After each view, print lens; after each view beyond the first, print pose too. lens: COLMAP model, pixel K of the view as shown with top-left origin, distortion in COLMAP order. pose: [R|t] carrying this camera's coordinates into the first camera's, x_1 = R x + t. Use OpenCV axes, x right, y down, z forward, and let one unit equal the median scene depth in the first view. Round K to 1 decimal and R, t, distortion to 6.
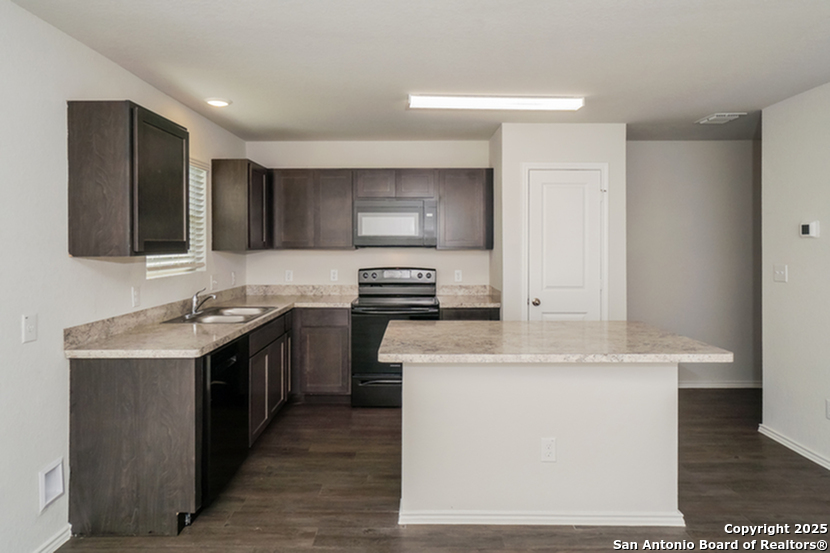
lens RADIAL K [[476.8, 0, 427.8], [0, 476.8, 248.6], [0, 0, 1]] dist [0.004107, -0.001054]
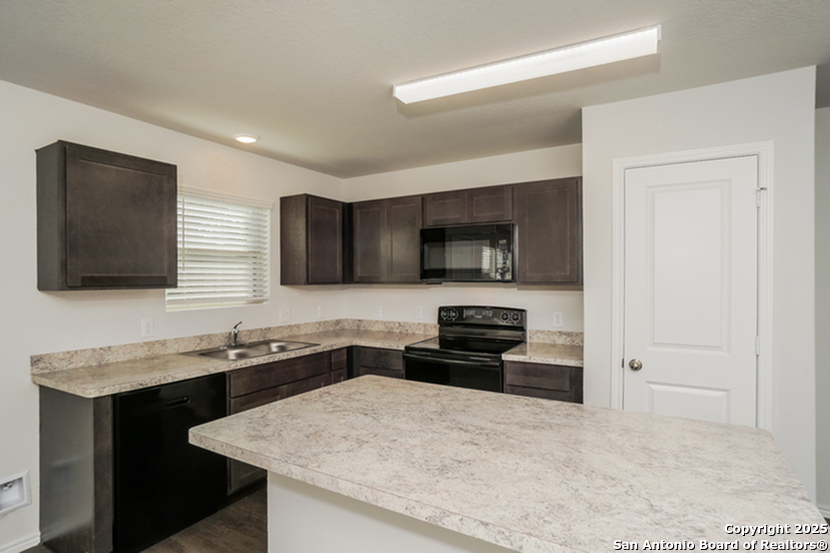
lens RADIAL K [[438.9, 0, 413.6], [0, 438.9, 277.2], [0, 0, 1]] dist [-0.016141, 0.000449]
pose [[0.855925, -0.004051, -0.517084, 0.270500], [-0.002192, 0.999932, -0.011462, -0.002640], [0.517095, 0.010944, 0.855858, 0.305811]]
